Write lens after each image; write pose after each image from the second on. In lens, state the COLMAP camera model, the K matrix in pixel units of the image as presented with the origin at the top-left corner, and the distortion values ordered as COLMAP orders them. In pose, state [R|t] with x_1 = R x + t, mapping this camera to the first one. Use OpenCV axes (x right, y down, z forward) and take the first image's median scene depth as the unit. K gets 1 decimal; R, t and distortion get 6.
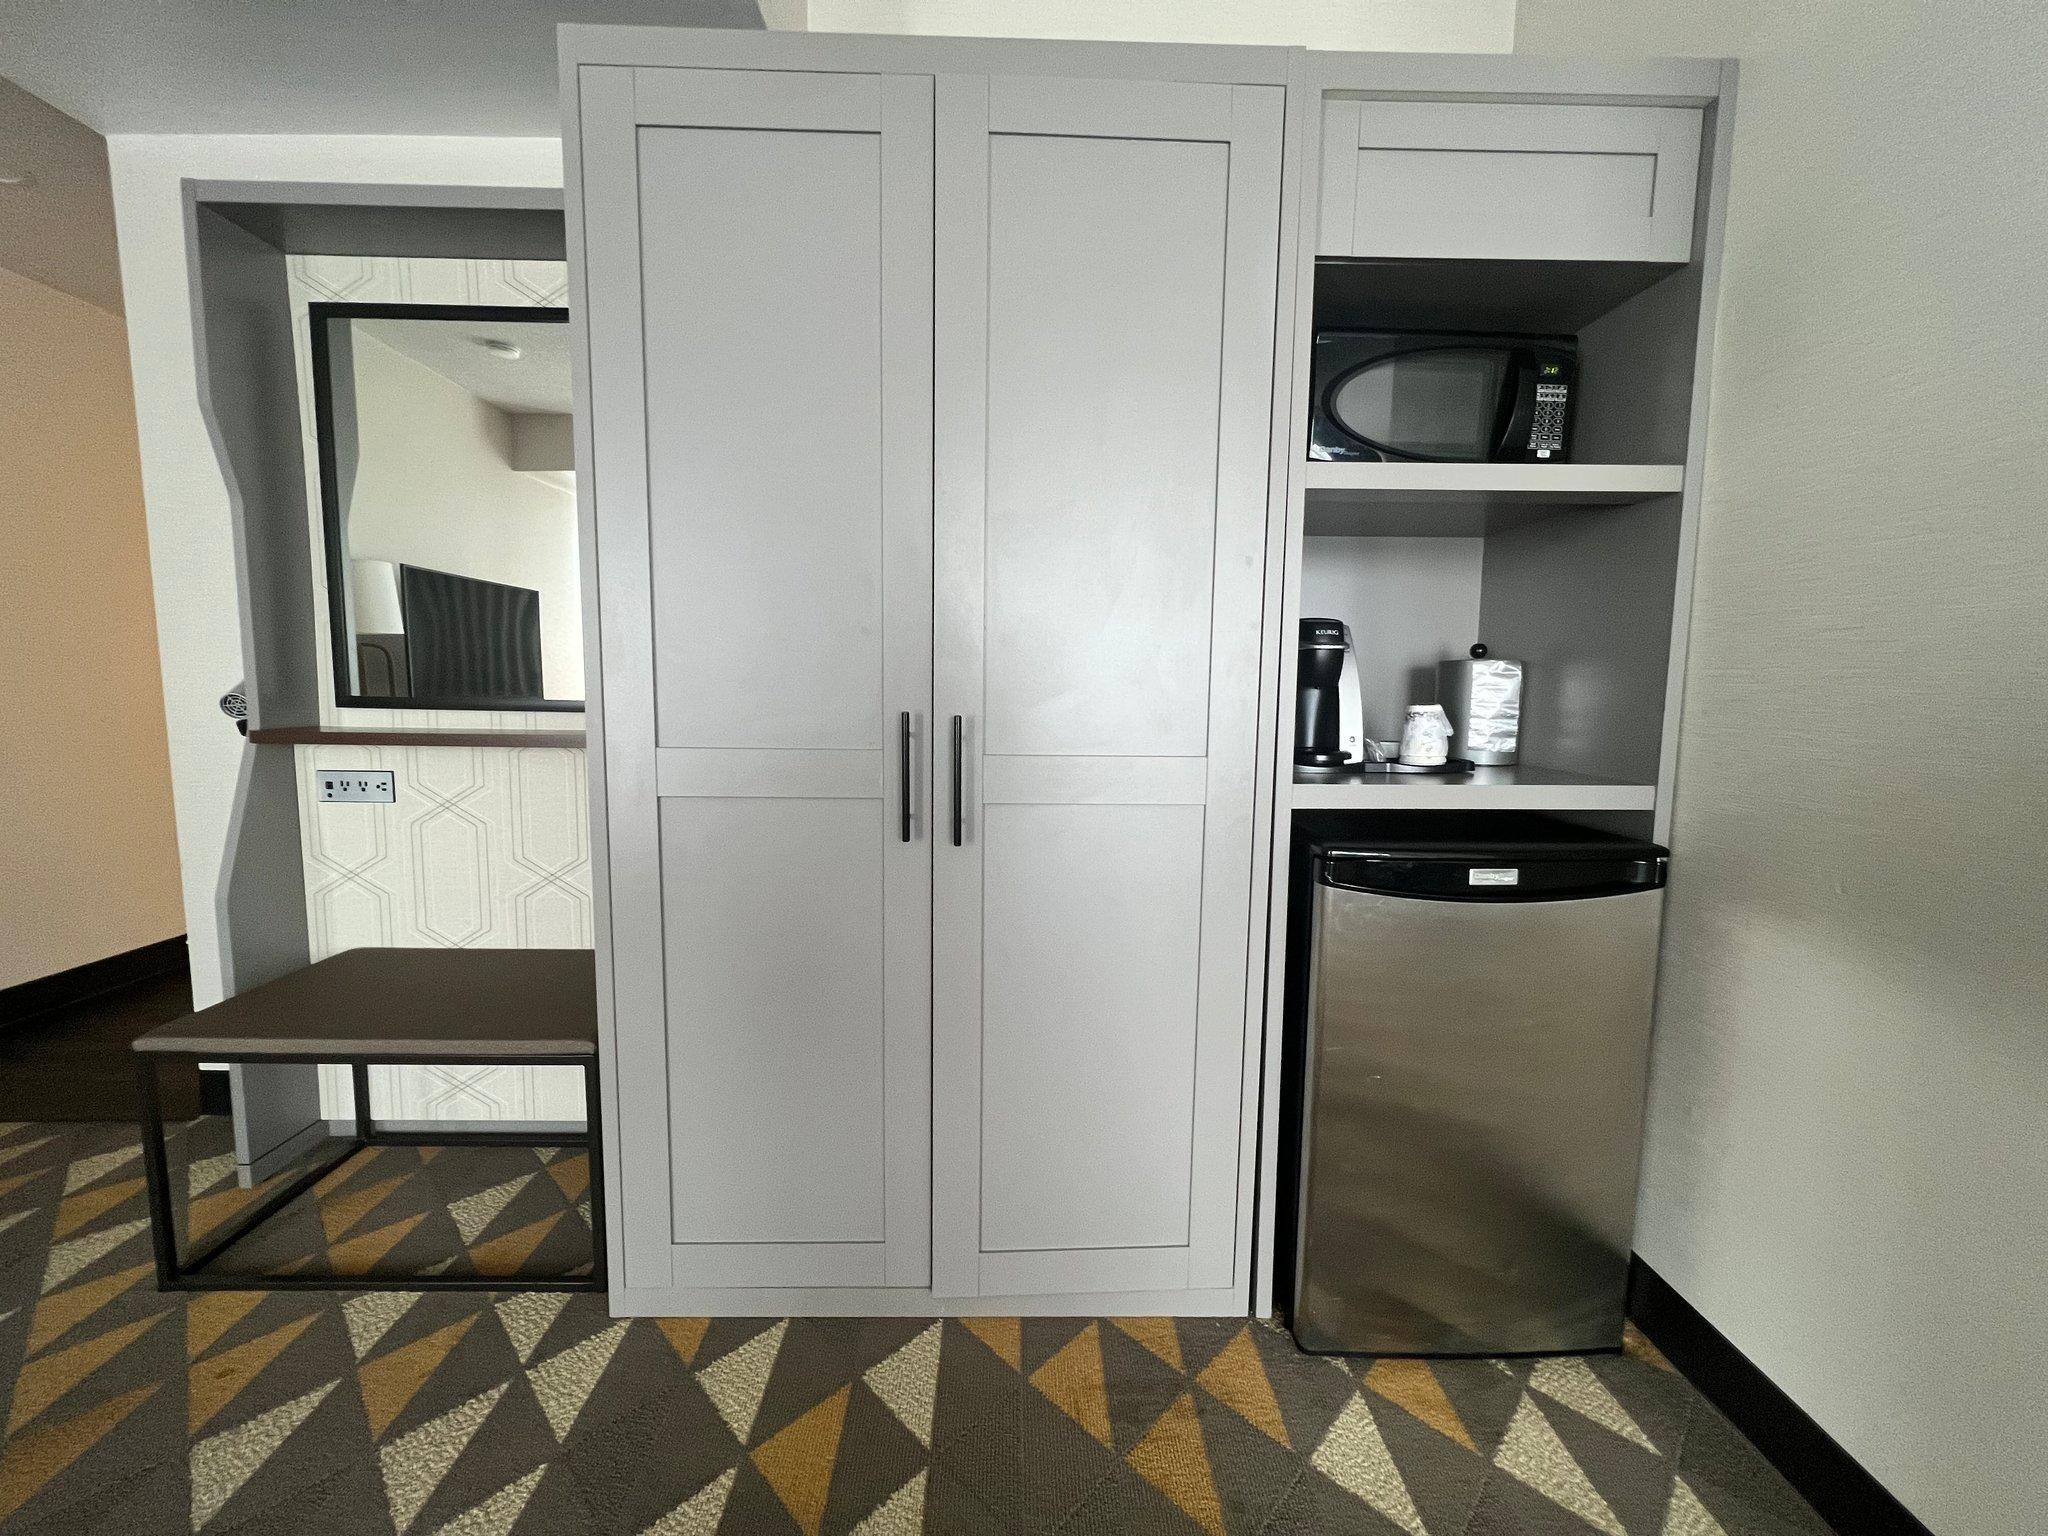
lens RADIAL K [[811.3, 0, 1024.0], [0, 811.3, 768.0], [0, 0, 1]] dist [0.001116, 0.000093]
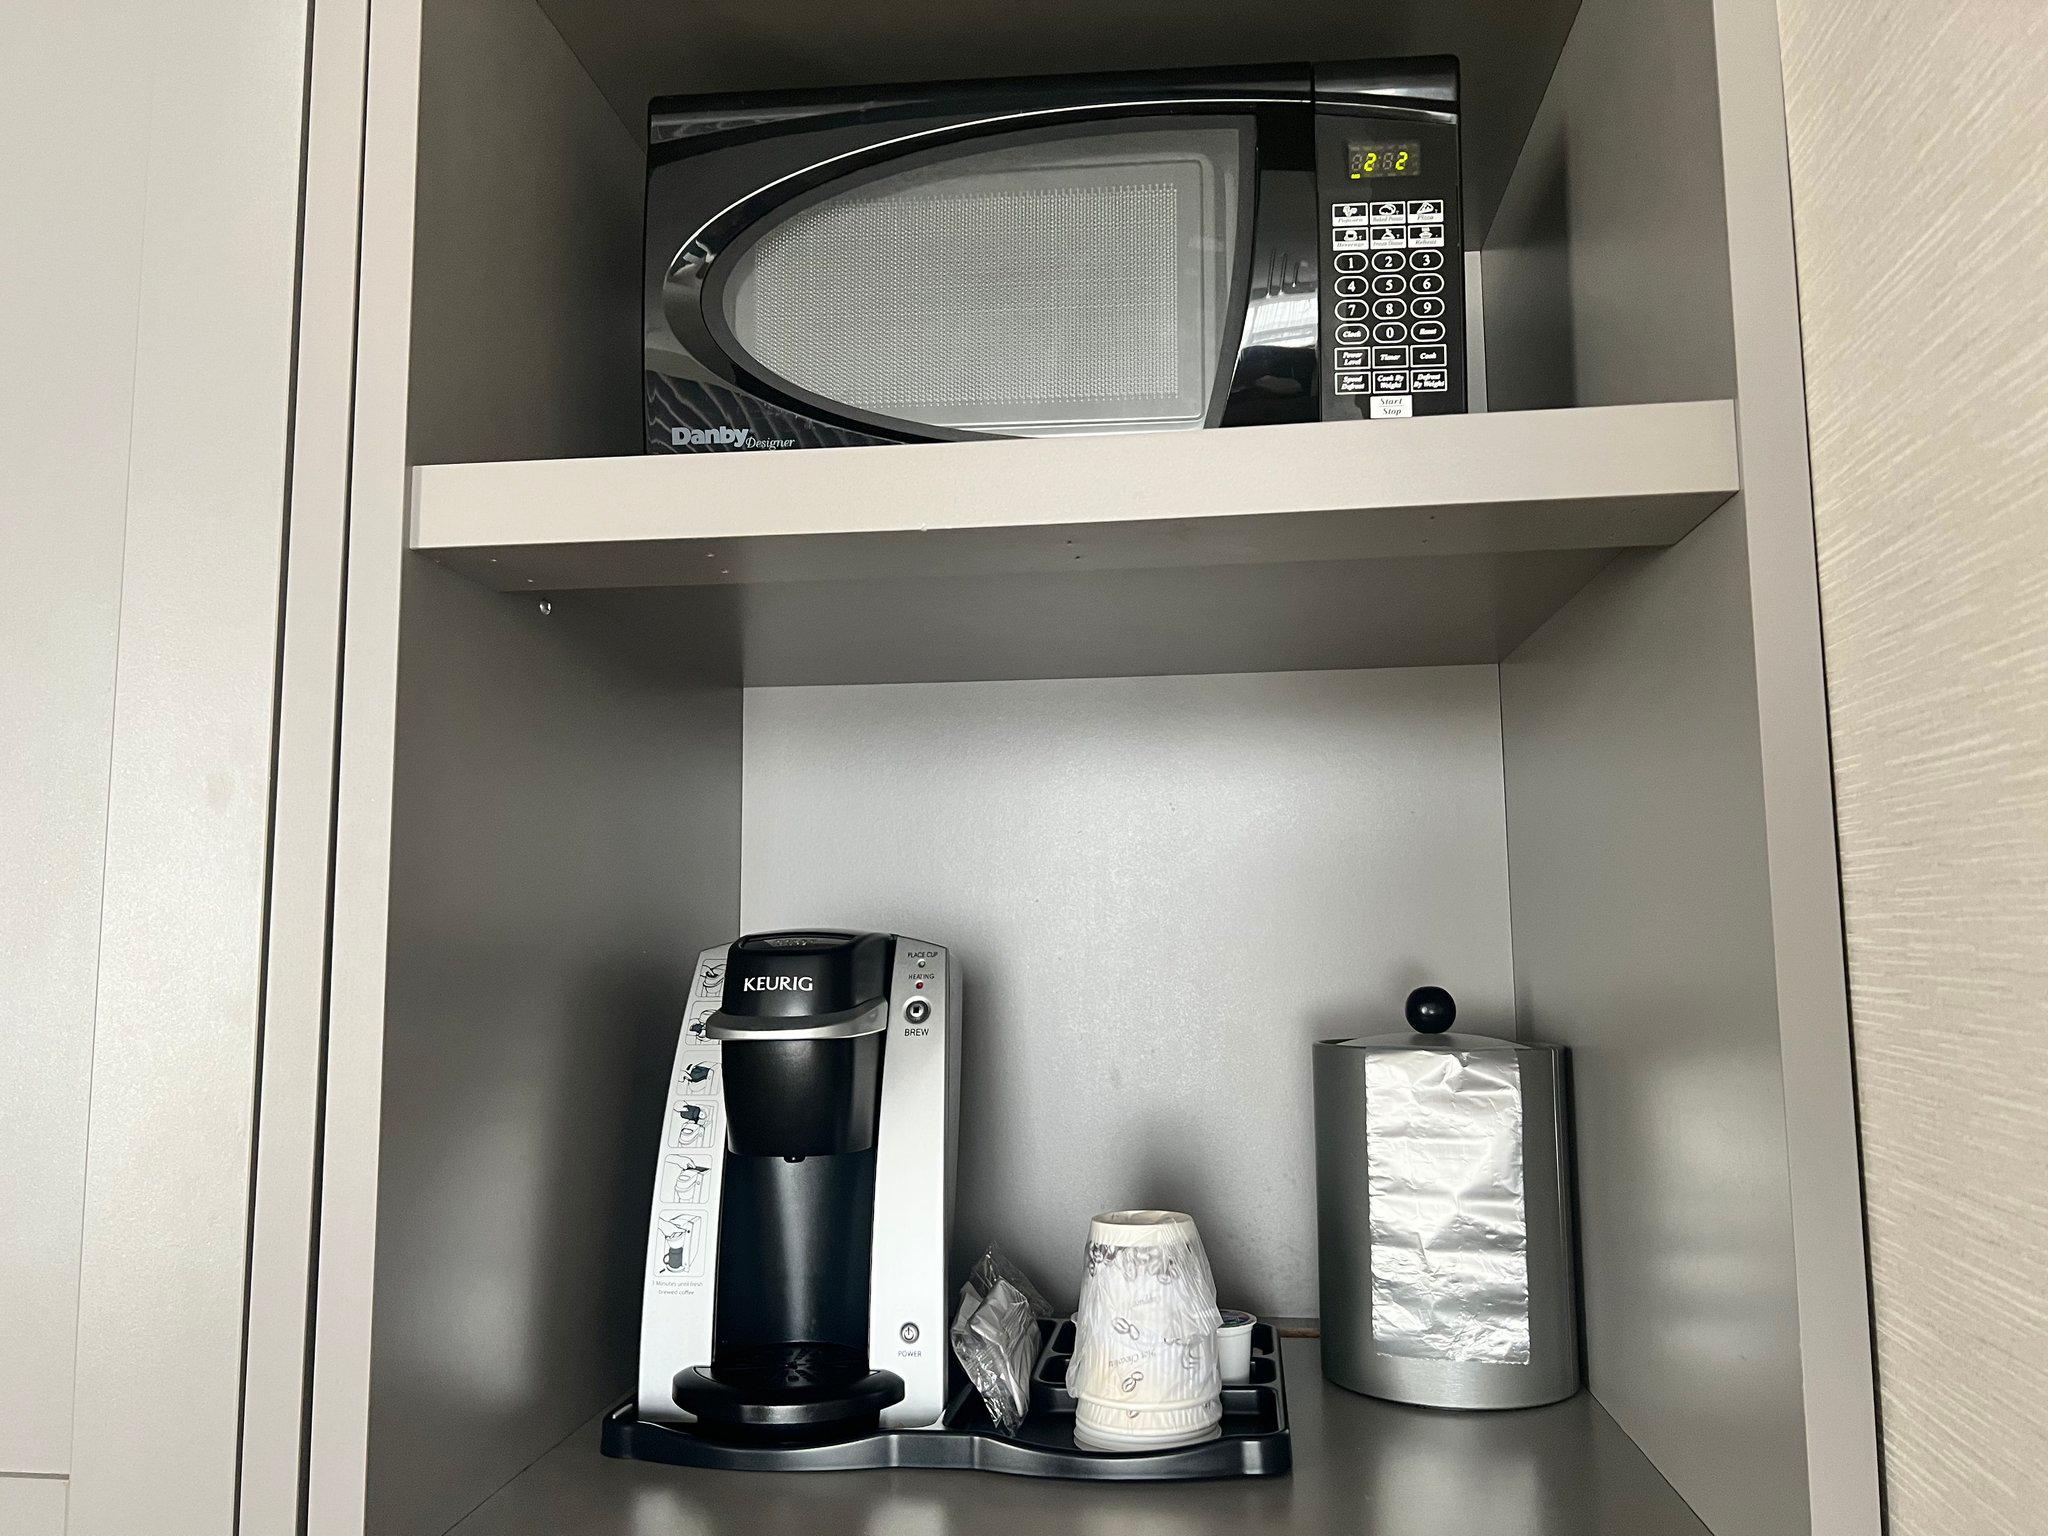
lens RADIAL K [[1534.2, 0, 1024.0], [0, 1534.2, 768.0], [0, 0, 1]] dist [0.004228, -0.003975]
pose [[0.990939, -0.032196, -0.130399, 0.532848], [0.002920, 0.975781, -0.218730, -0.116177], [0.134283, 0.216367, 0.967033, 0.413791]]
